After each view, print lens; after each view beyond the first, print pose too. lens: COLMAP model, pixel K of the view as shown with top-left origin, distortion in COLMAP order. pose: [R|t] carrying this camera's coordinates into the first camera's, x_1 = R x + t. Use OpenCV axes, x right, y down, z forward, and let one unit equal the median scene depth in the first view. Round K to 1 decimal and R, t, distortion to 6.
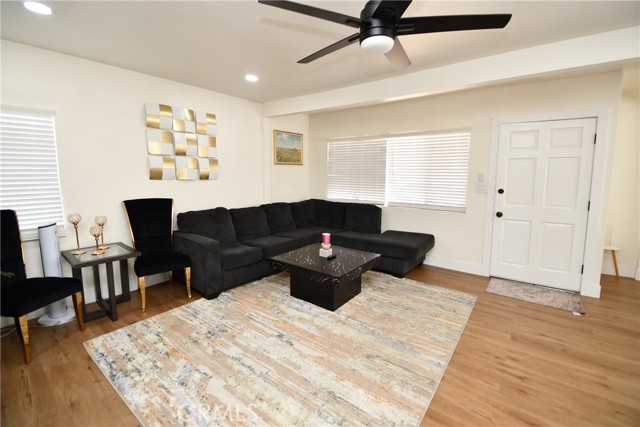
lens RADIAL K [[279.6, 0, 315.9], [0, 279.6, 207.3], [0, 0, 1]] dist [0.002968, -0.009441]
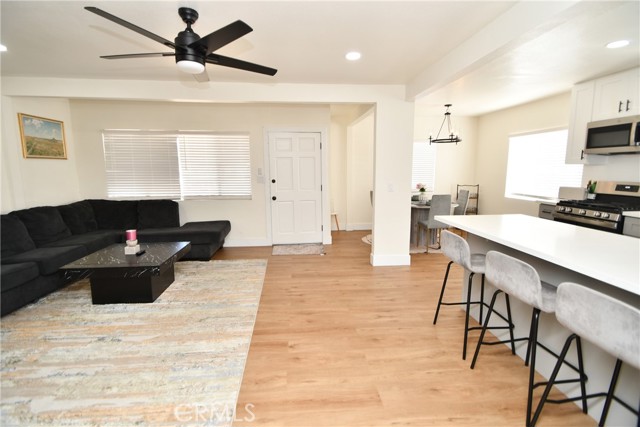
lens RADIAL K [[279.6, 0, 315.9], [0, 279.6, 207.3], [0, 0, 1]] dist [0.002968, -0.009441]
pose [[0.726889, -0.099664, 0.679484, -0.145224], [0.090044, 0.994703, 0.049573, 0.023270], [-0.680826, 0.025149, 0.732013, -0.152589]]
